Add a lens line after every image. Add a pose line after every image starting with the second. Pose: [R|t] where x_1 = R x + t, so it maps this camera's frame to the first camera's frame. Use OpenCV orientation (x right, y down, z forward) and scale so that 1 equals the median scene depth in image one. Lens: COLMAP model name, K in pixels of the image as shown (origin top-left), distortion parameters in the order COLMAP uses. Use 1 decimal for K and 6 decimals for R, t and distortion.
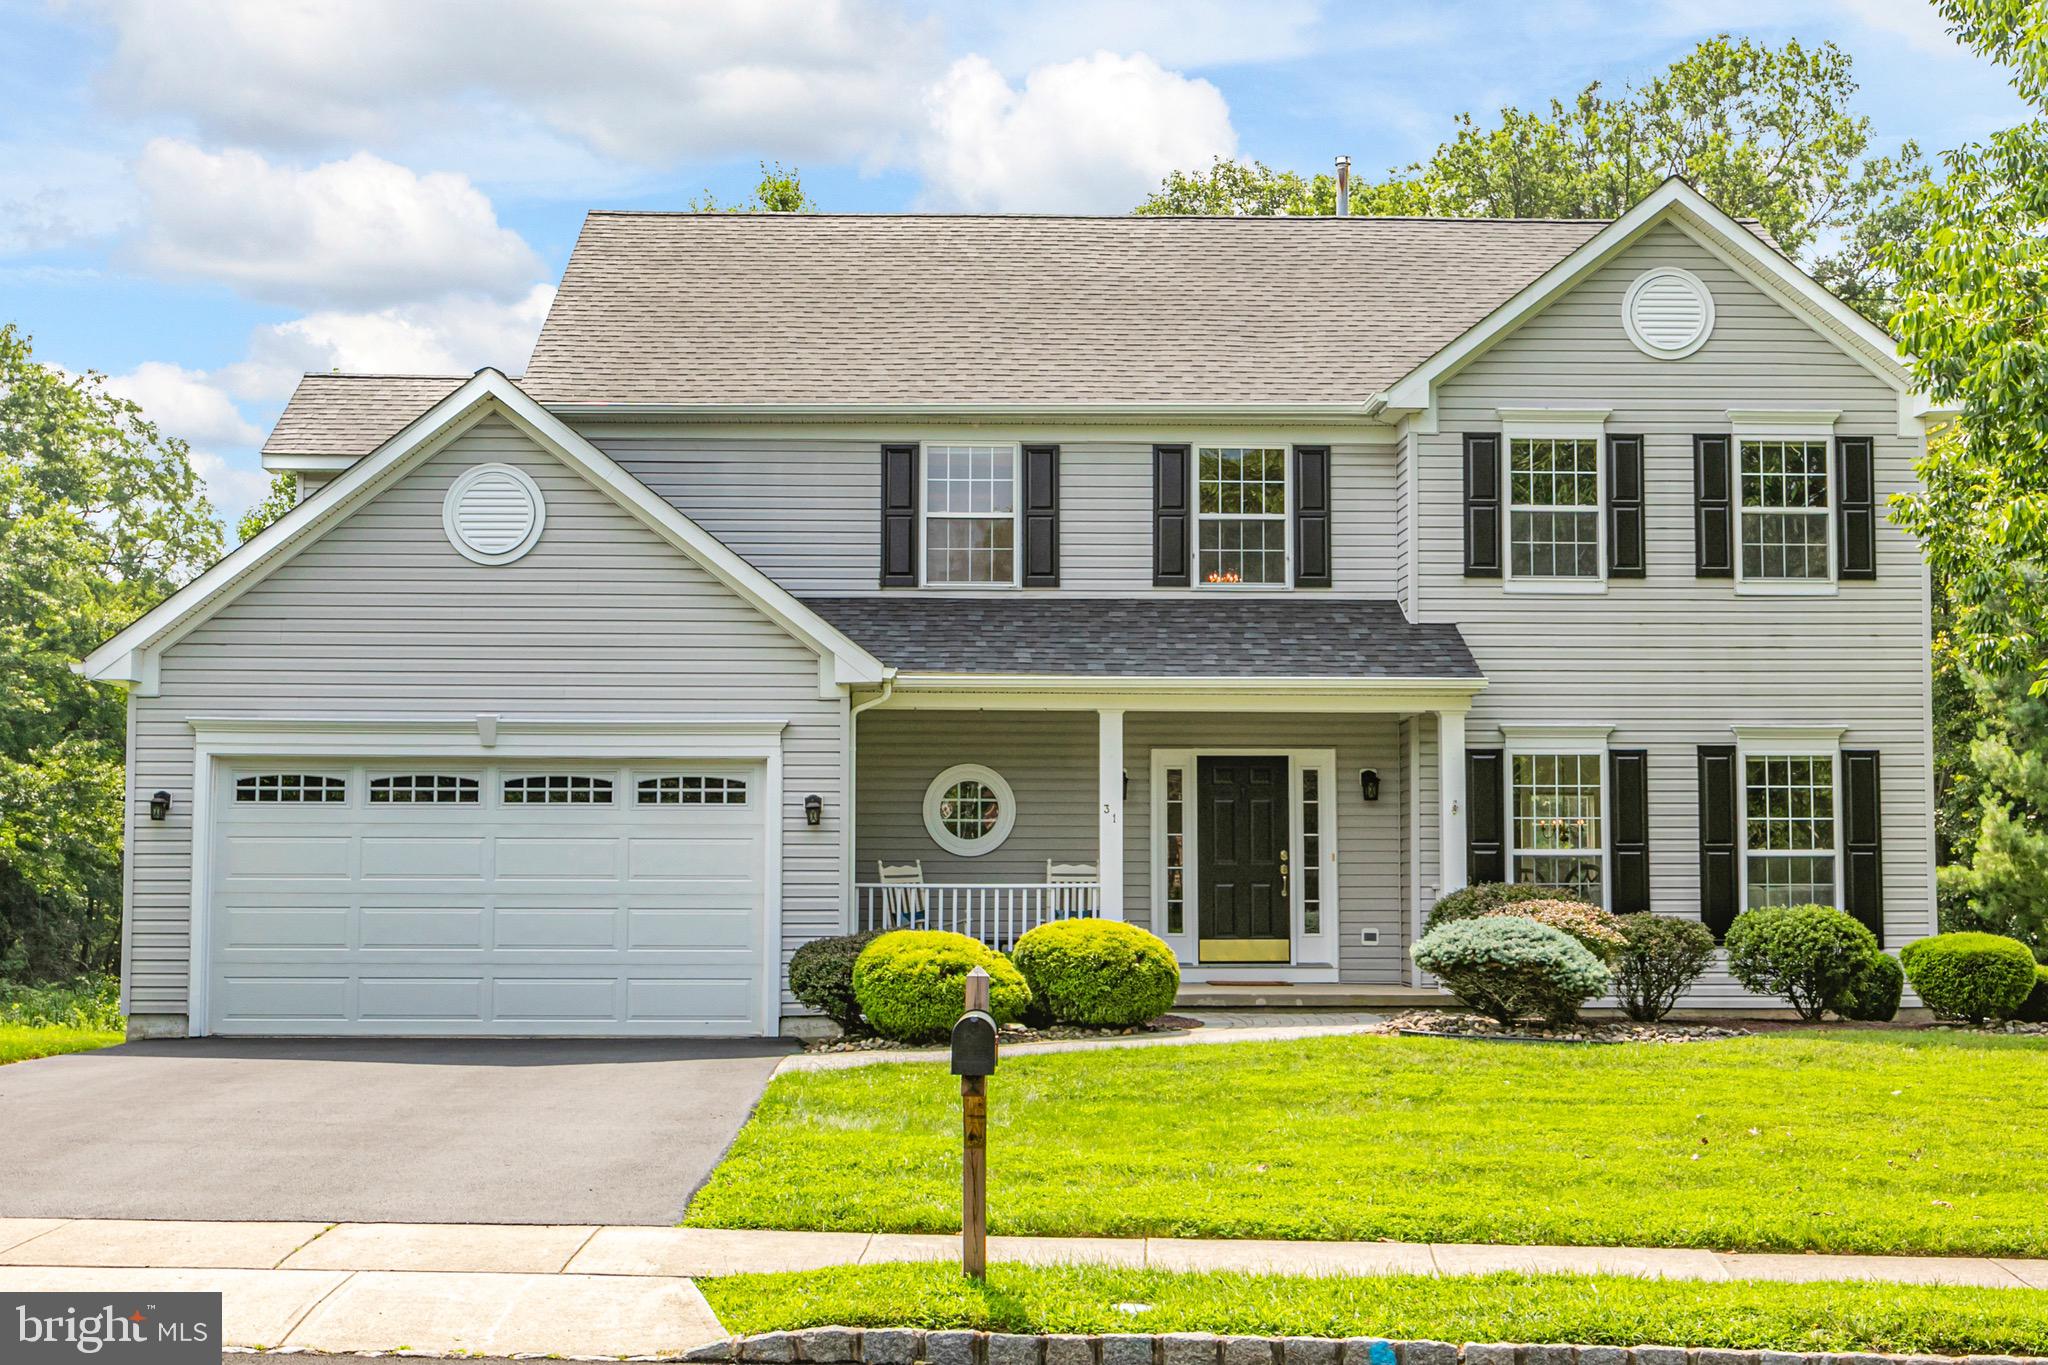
lens RADIAL K [[2124.9, 0, 1024.0], [0, 2124.9, 682.5], [0, 0, 1]] dist [-0.050098, 0.009070]
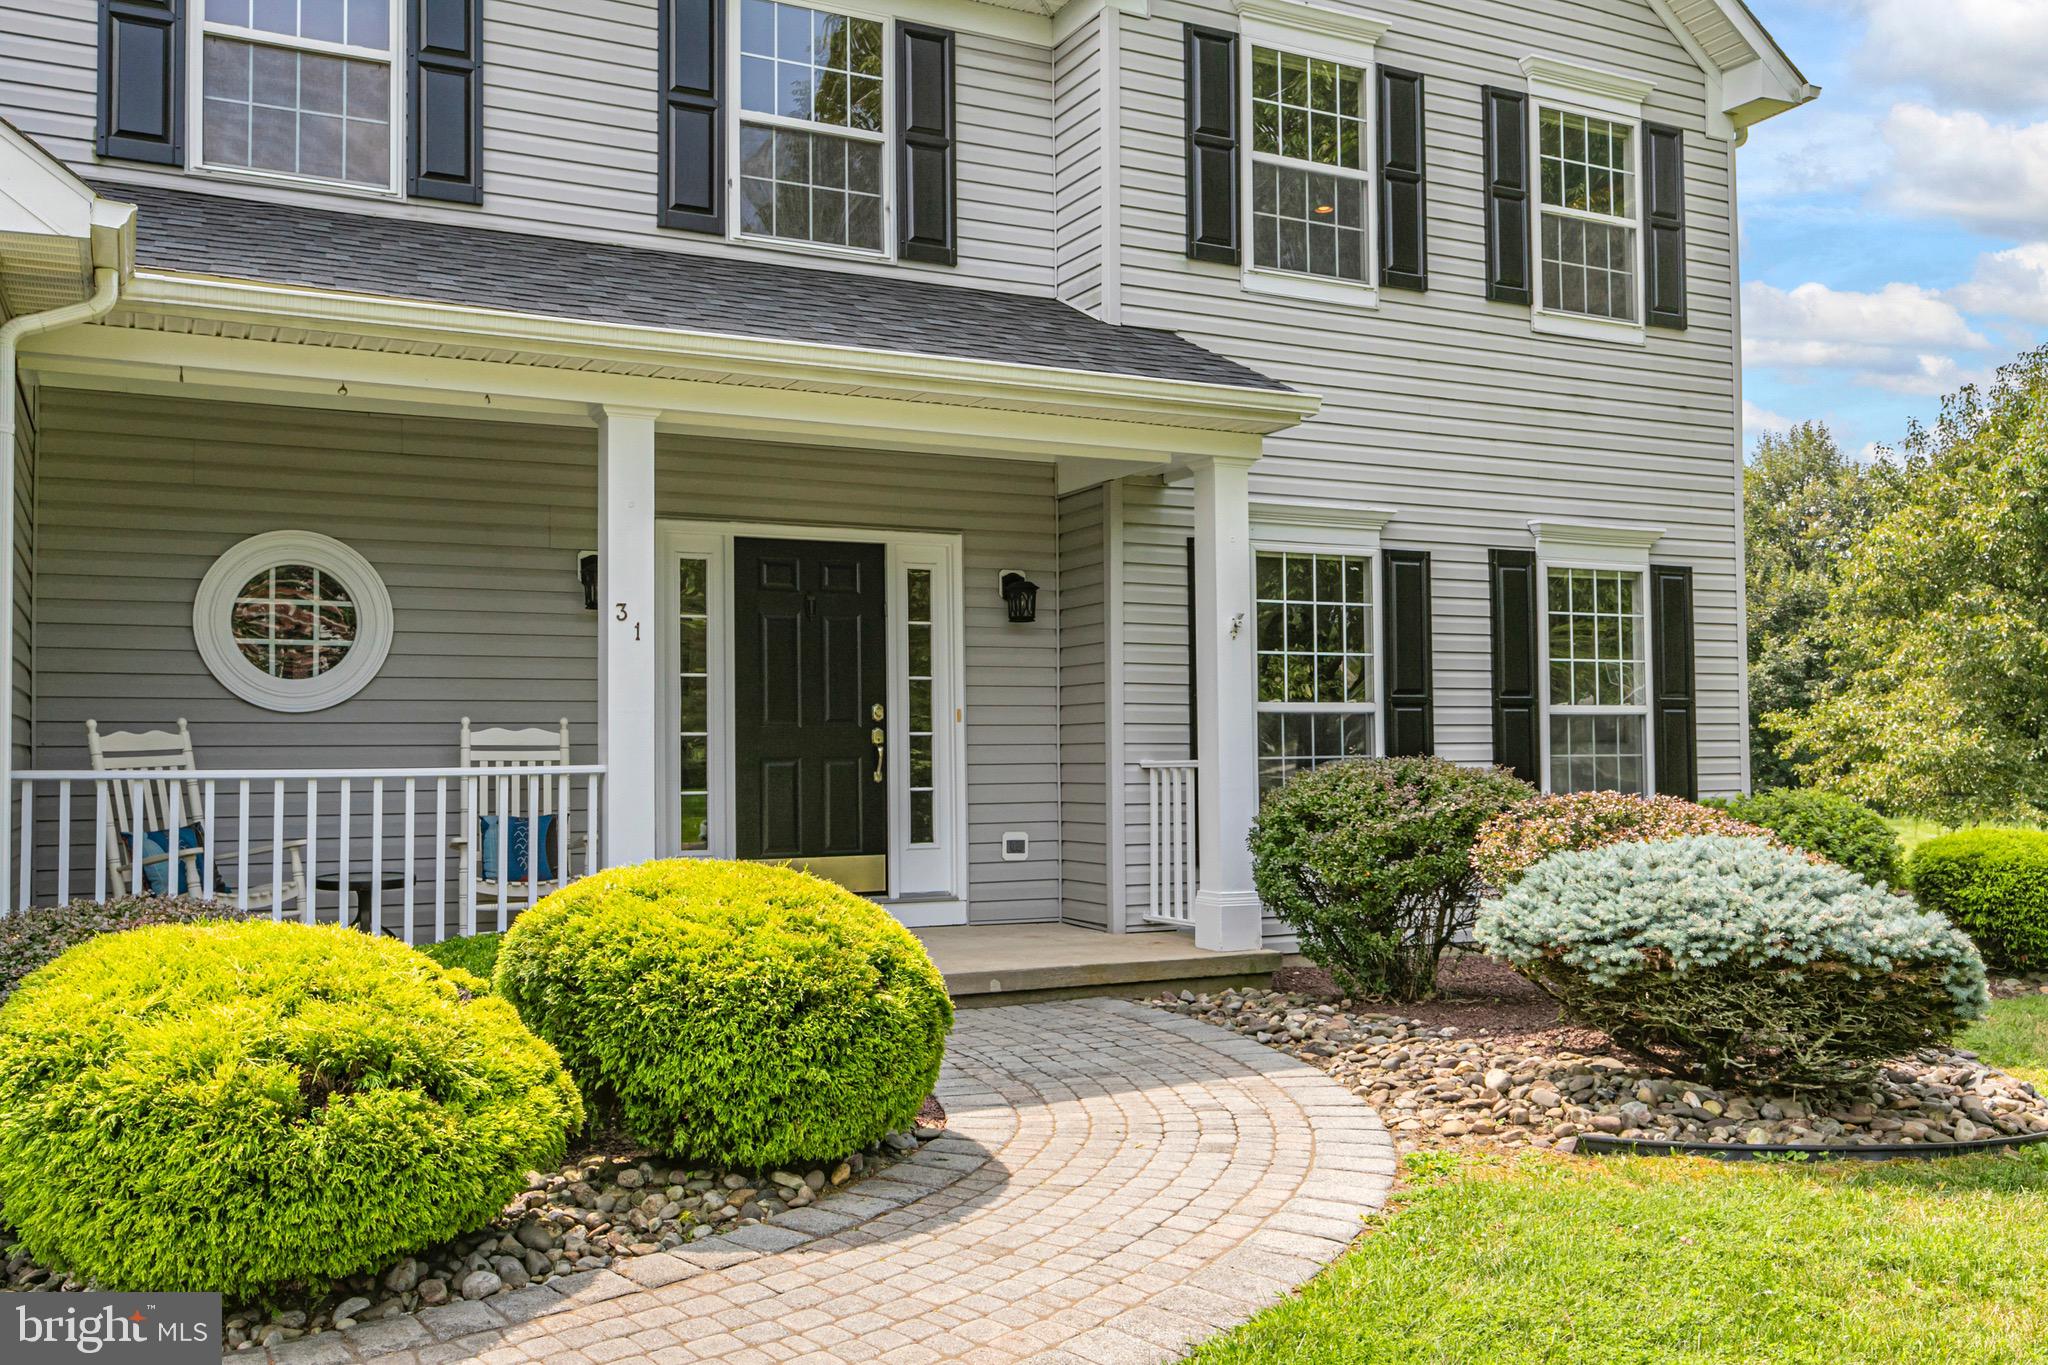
lens RADIAL K [[1659.9, 0, 1024.0], [0, 1659.9, 682.5], [0, 0, 1]] dist [-0.001156, -0.004849]
pose [[0.907297, 0.008717, 0.420400, -0.035006], [-0.030975, 0.998454, 0.046146, 0.051831], [-0.419348, -0.054890, 0.906165, 0.578553]]
